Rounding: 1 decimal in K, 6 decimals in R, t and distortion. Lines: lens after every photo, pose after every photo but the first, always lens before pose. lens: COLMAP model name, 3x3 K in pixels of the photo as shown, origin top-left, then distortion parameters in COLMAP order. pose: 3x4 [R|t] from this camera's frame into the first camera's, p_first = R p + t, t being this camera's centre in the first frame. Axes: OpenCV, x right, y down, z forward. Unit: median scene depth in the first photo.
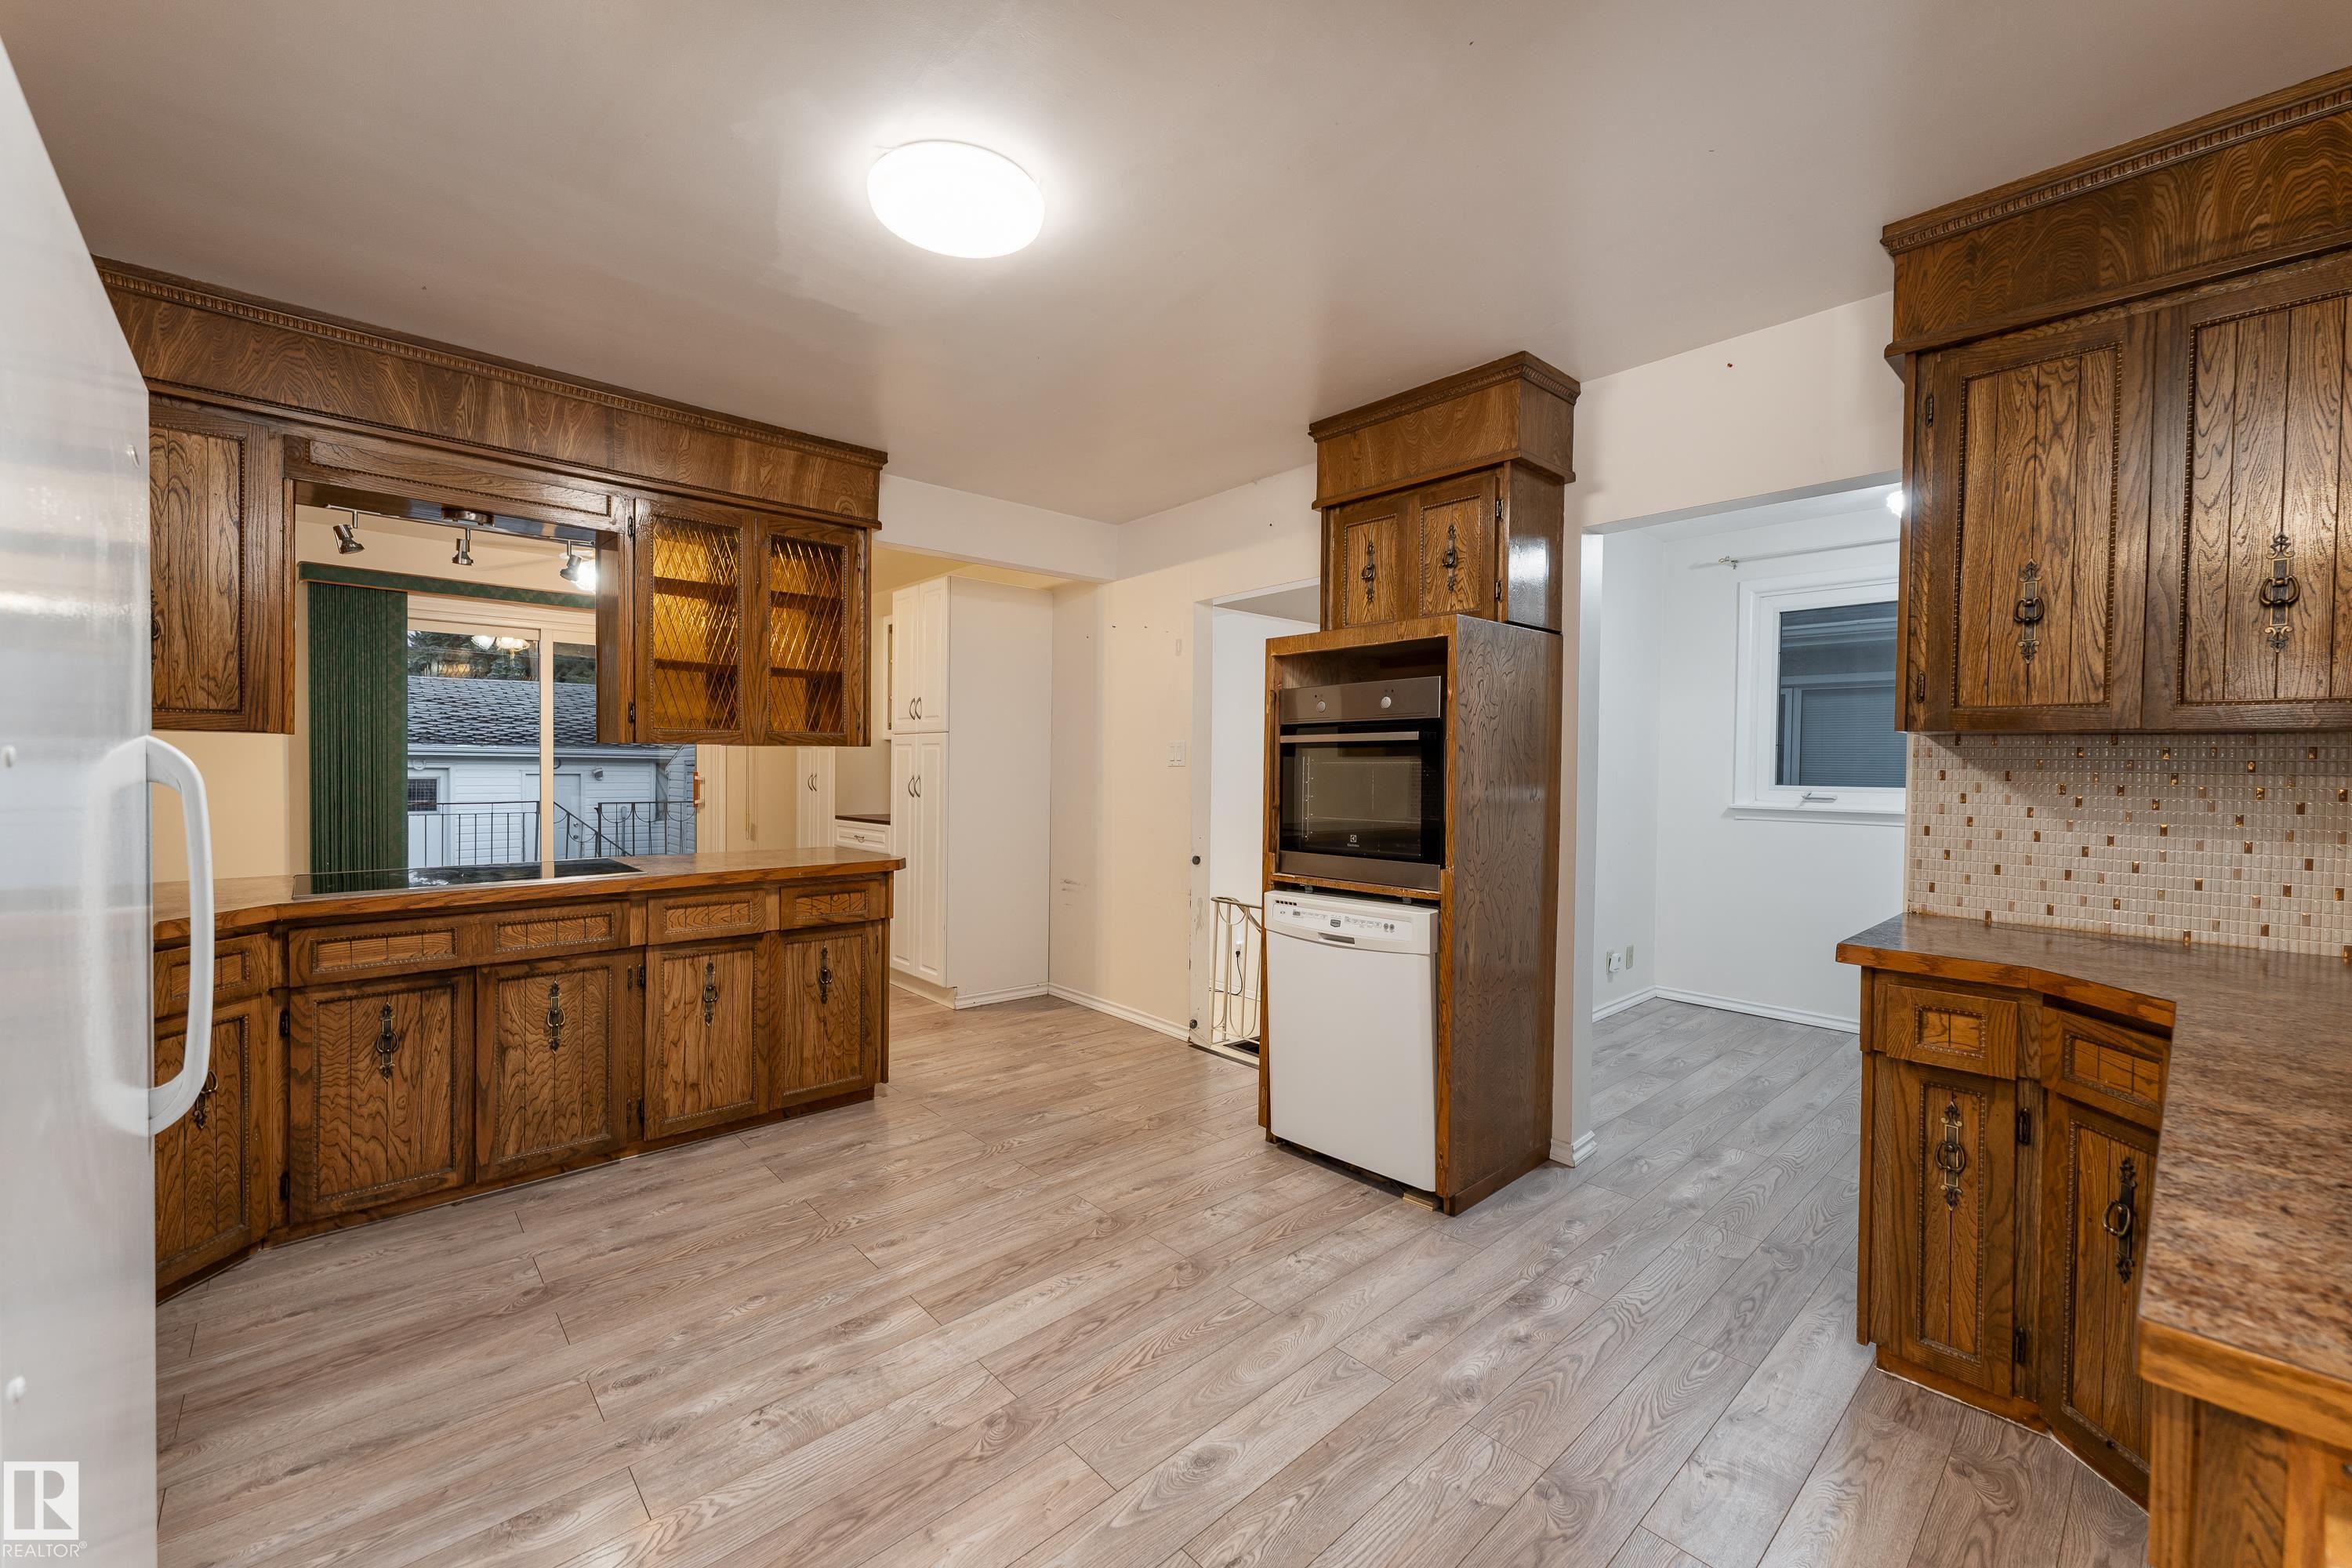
lens RADIAL K [[951.6, 0, 1163.3], [0, 951.6, 775.5], [0, 0, 1]] dist [0.000732, 0.000131]
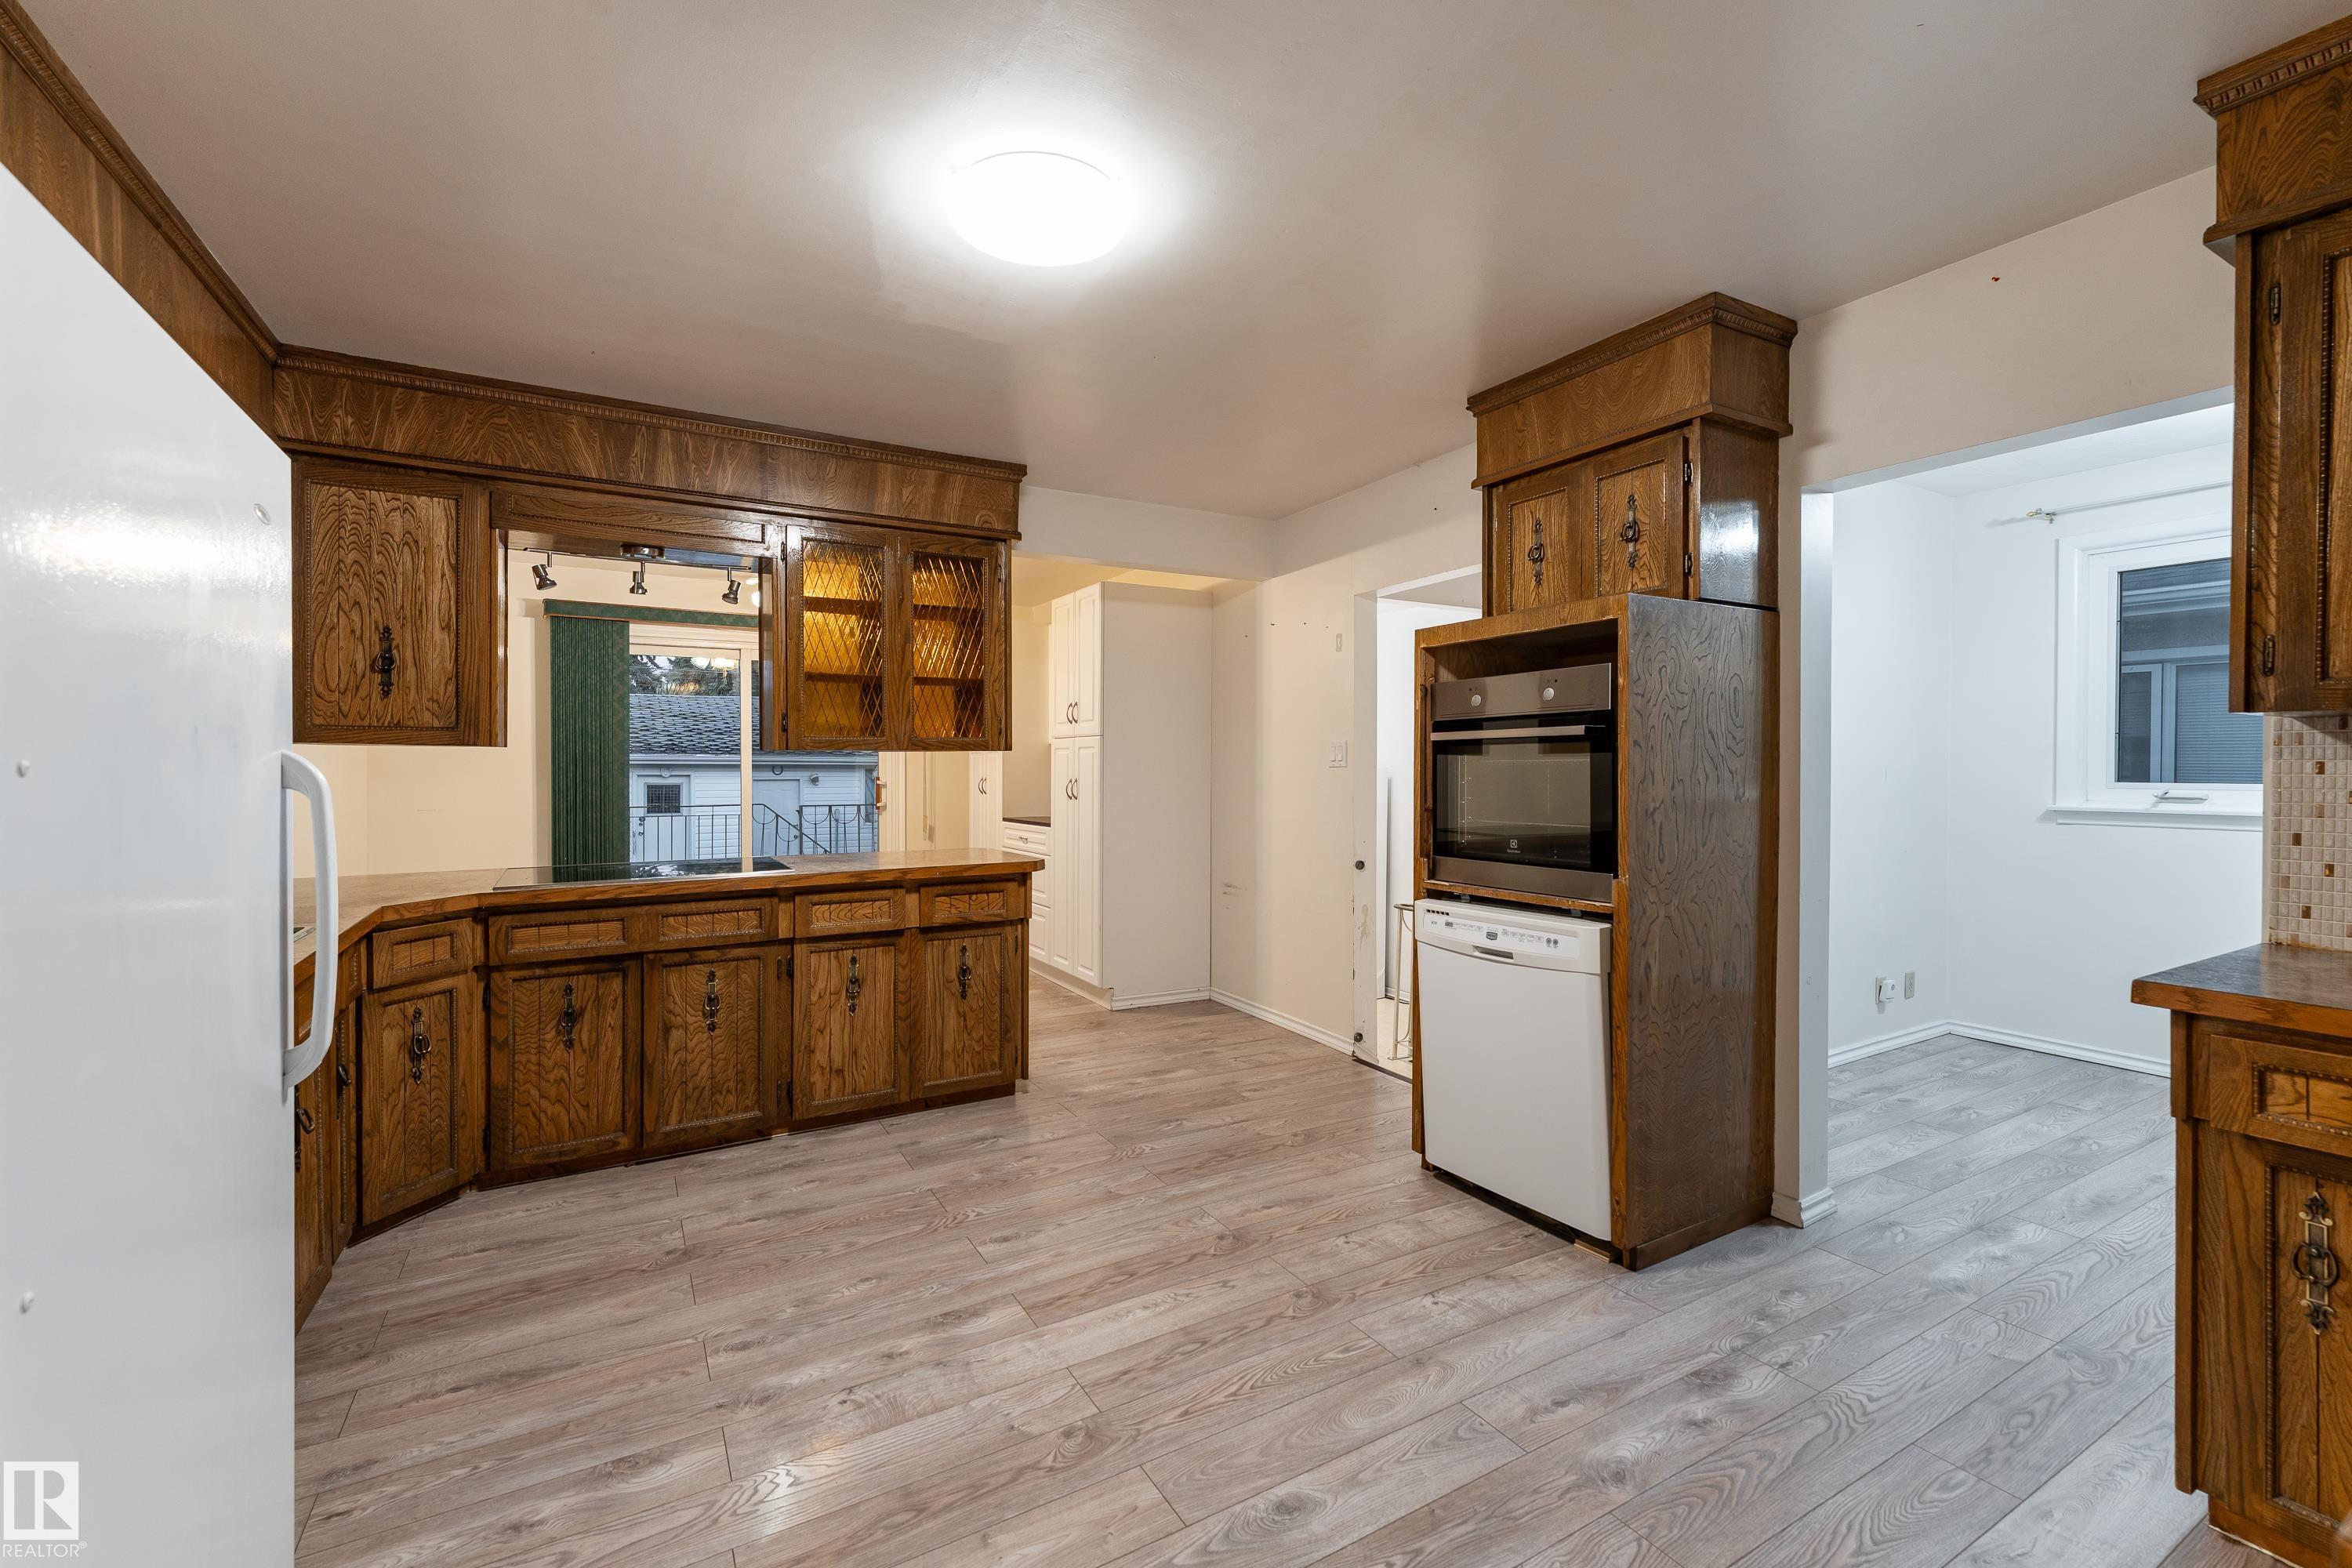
lens RADIAL K [[961.3, 0, 1124.1], [0, 961.3, 765.8], [0, 0, 1]] dist [0.000352, 0.000221]
pose [[0.974383, -0.010720, -0.224641, 0.073196], [0.008000, 0.999883, -0.013015, 0.000574], [0.224754, 0.010885, 0.974355, 0.023535]]
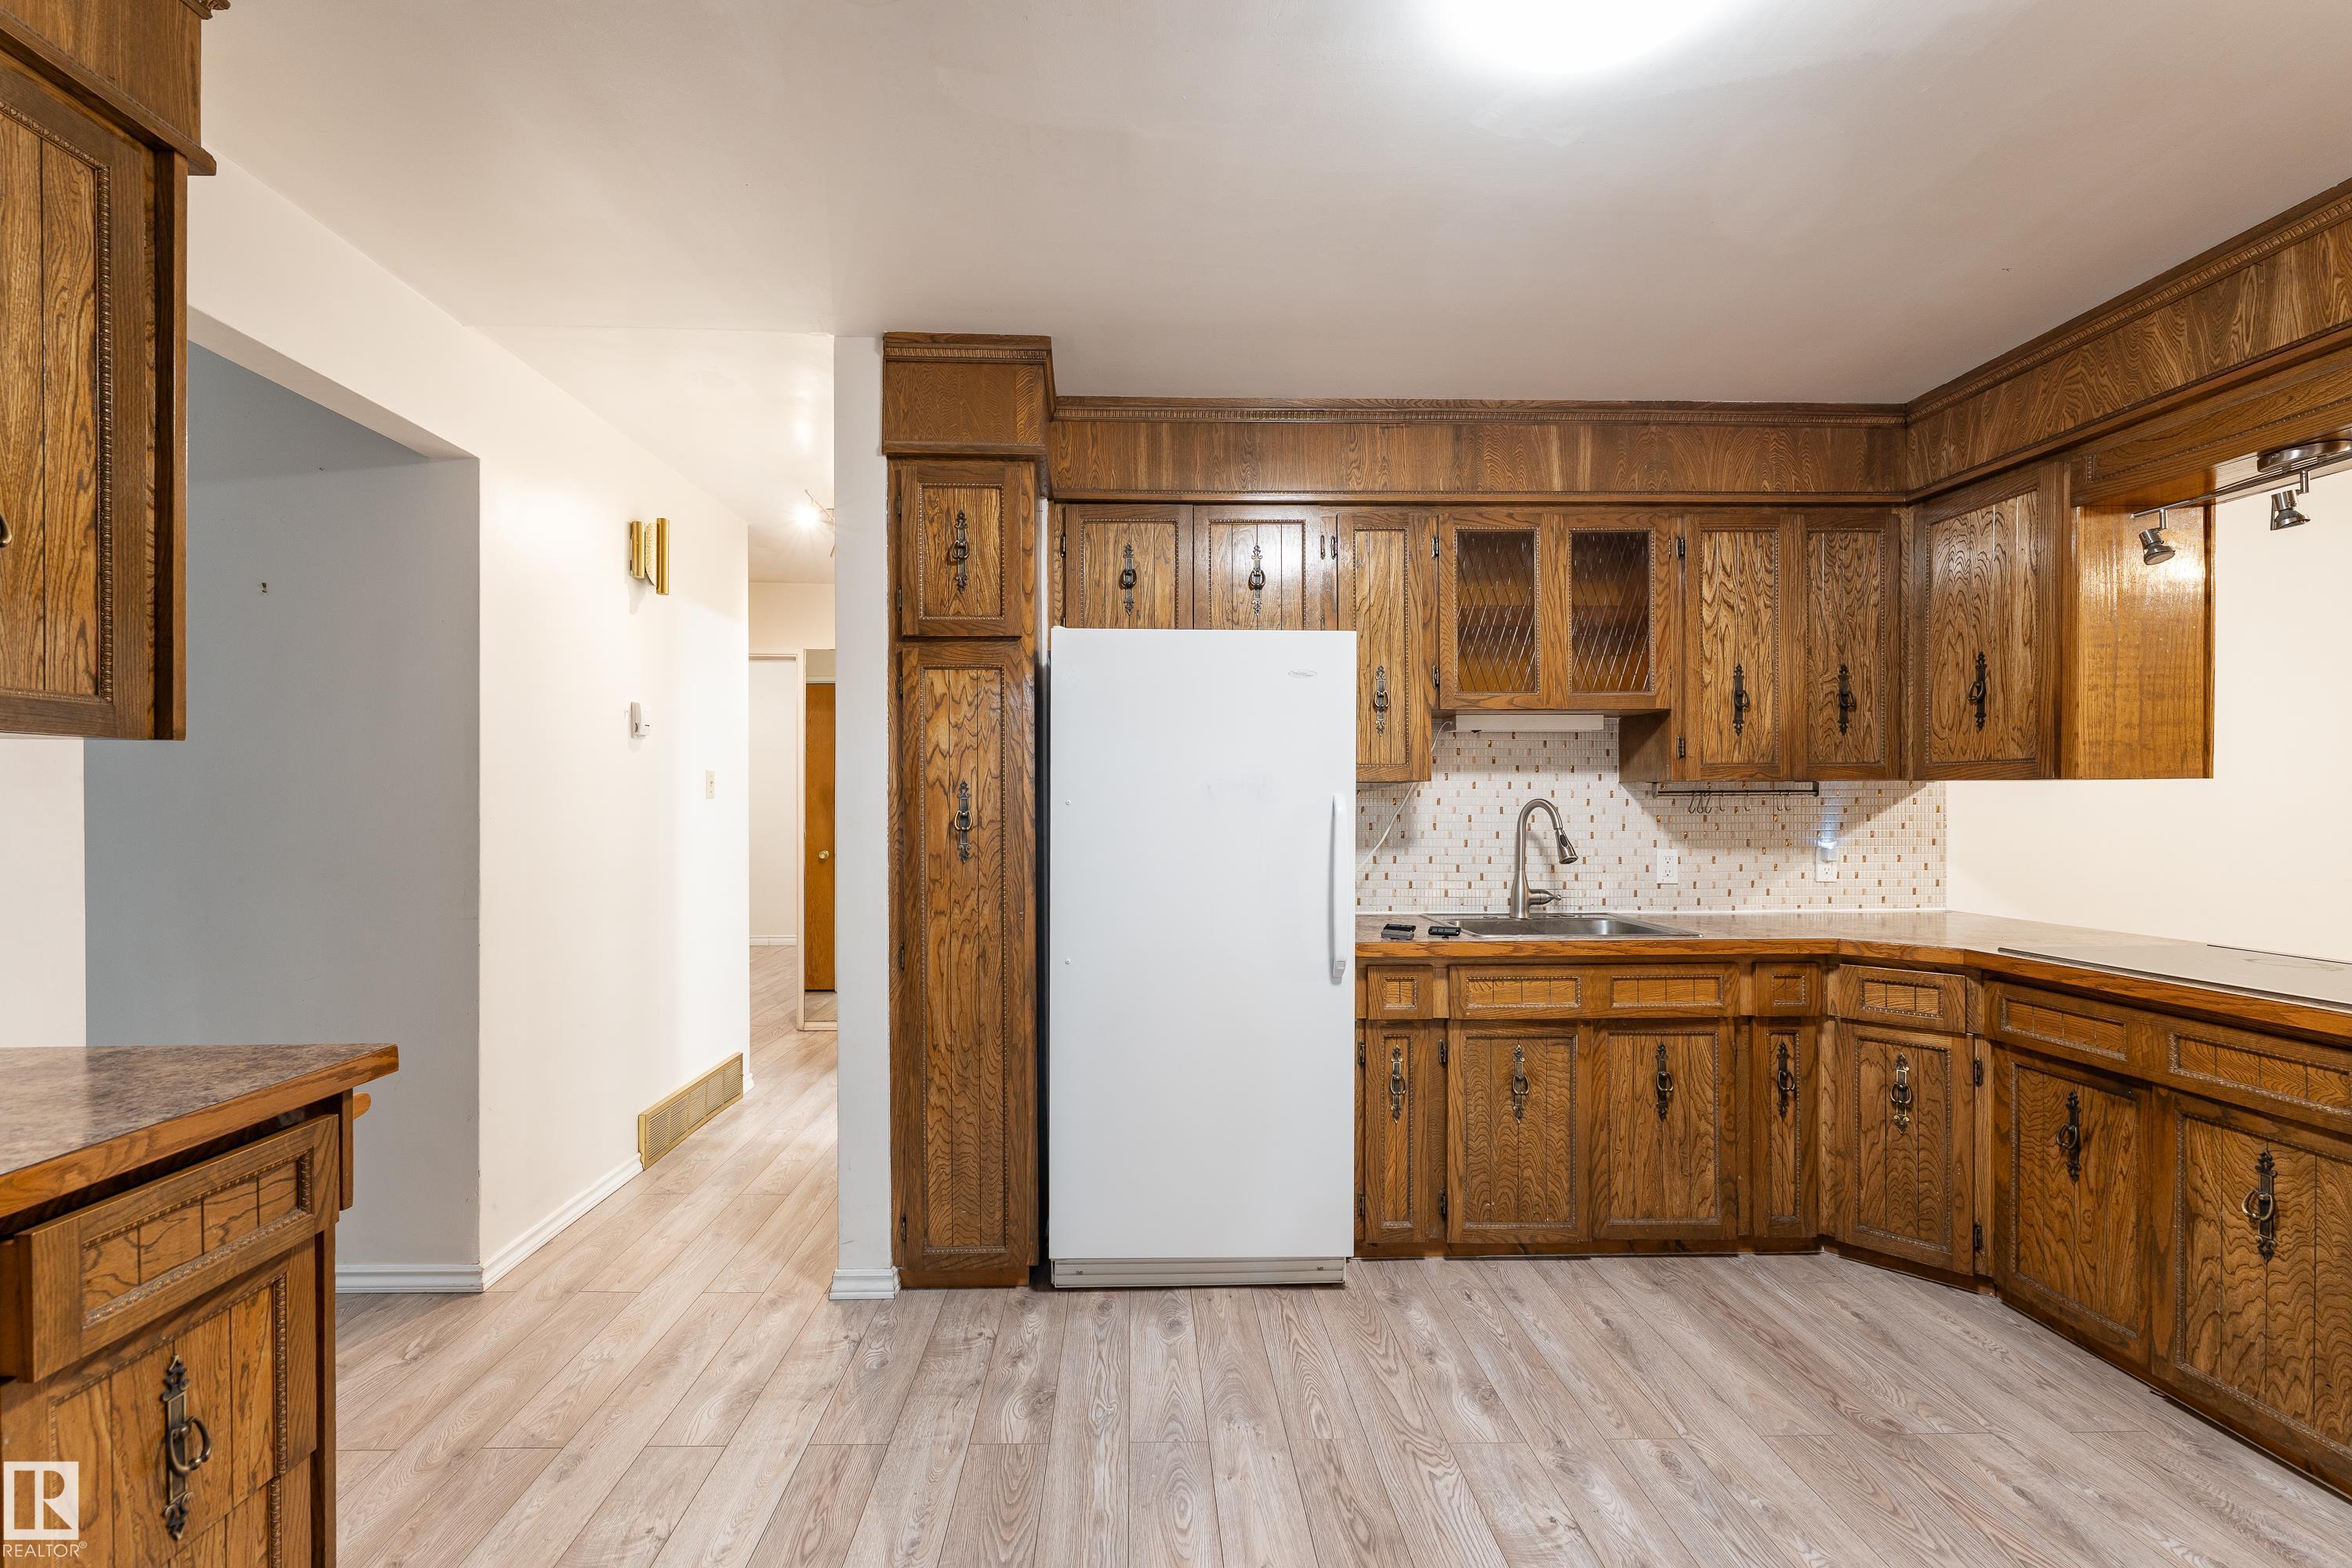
lens RADIAL K [[956.1, 0, 1127.9], [0, 956.1, 804.7], [0, 0, 1]] dist [0.000990, 0.000224]
pose [[-0.659018, -0.003911, -0.752117, 0.341614], [-0.013892, 0.999879, 0.006974, -0.011279], [0.751999, 0.015045, -0.658993, 0.803467]]
